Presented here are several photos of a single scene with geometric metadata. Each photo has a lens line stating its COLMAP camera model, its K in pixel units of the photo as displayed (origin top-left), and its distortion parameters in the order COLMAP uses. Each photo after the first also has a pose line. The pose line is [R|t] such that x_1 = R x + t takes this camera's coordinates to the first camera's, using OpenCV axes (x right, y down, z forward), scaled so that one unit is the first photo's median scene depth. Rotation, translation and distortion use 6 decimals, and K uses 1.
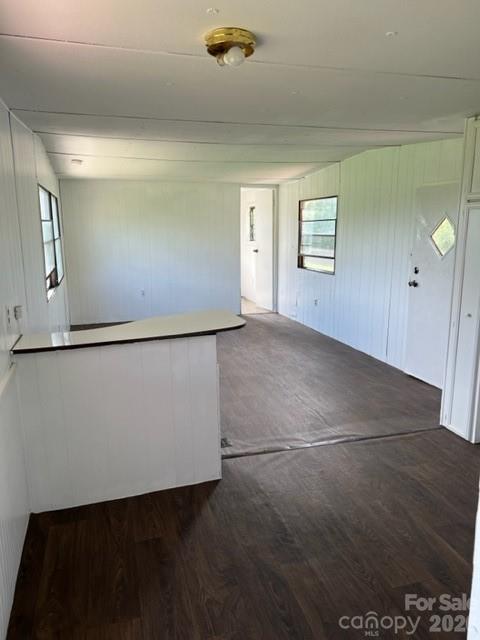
lens RADIAL K [[480.4, 0, 240.0], [0, 480.4, 320.0], [0, 0, 1]] dist [0.007998, 0.001212]
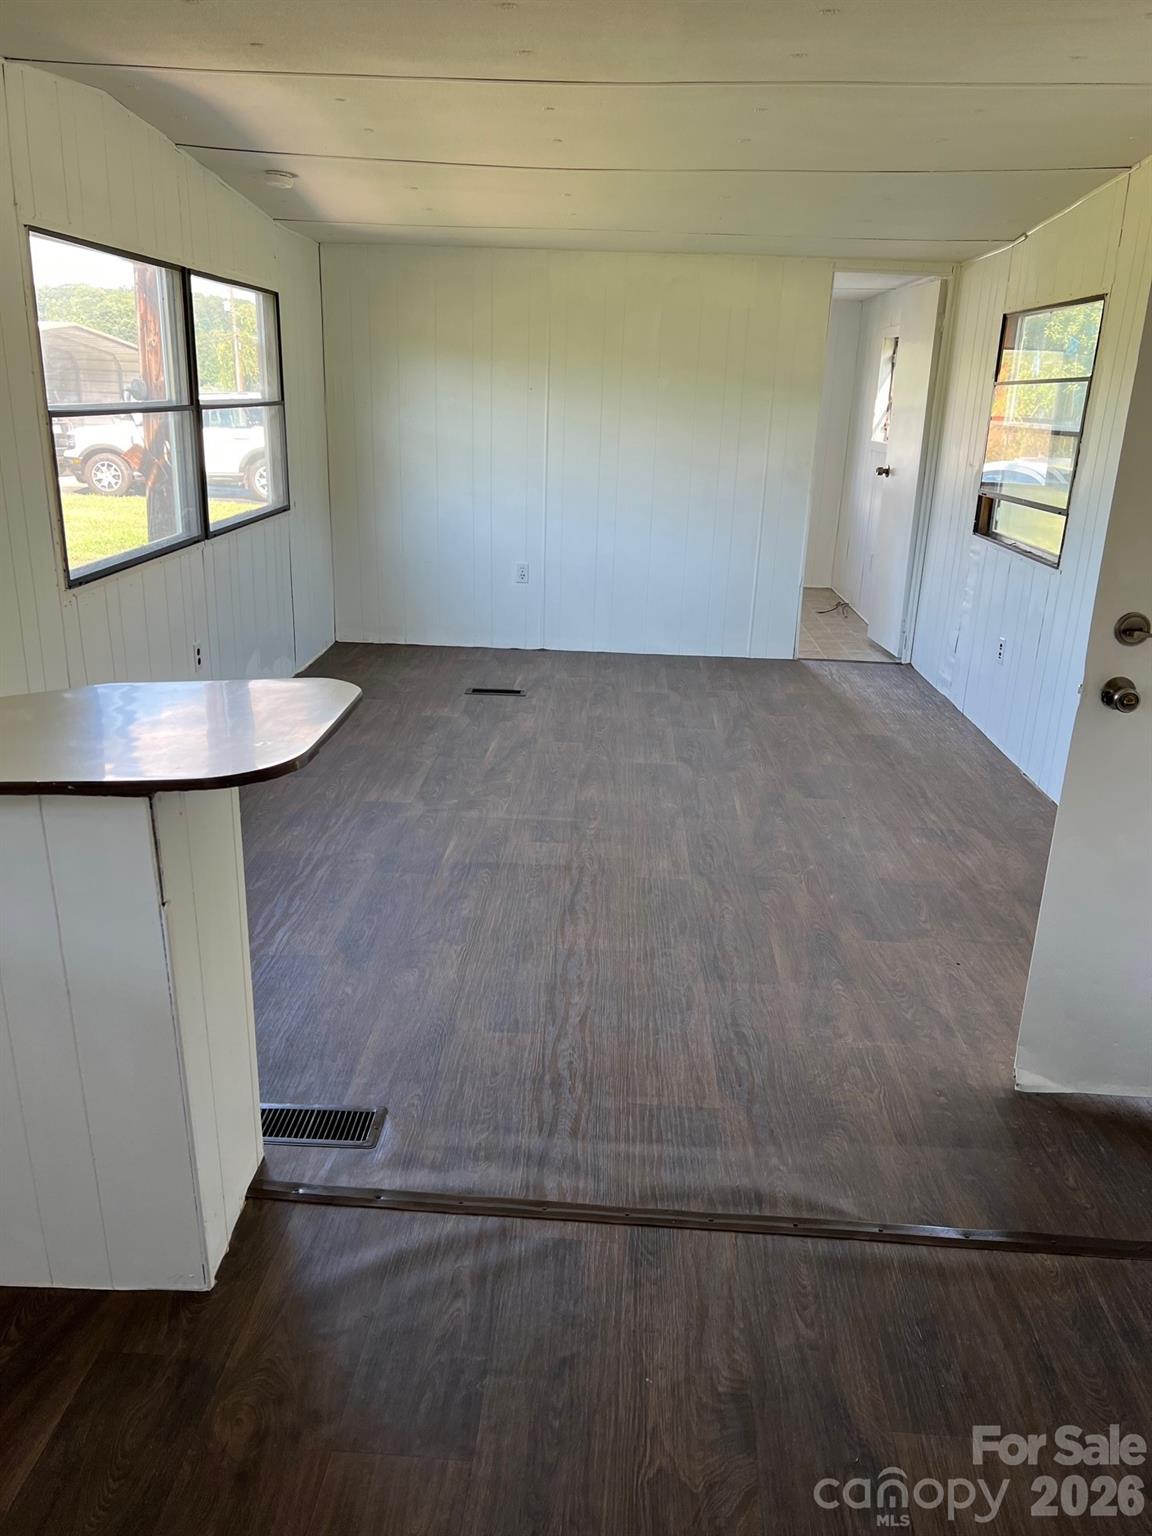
lens RADIAL K [[1152.9, 0, 576.0], [0, 1152.9, 768.0], [0, 0, 1]] dist [0.007998, 0.001212]
pose [[0.941994, 0.136130, -0.306782, 0.151448], [-0.098681, 0.985987, 0.134508, -0.038700], [0.320794, -0.096432, 0.942227, 0.211990]]
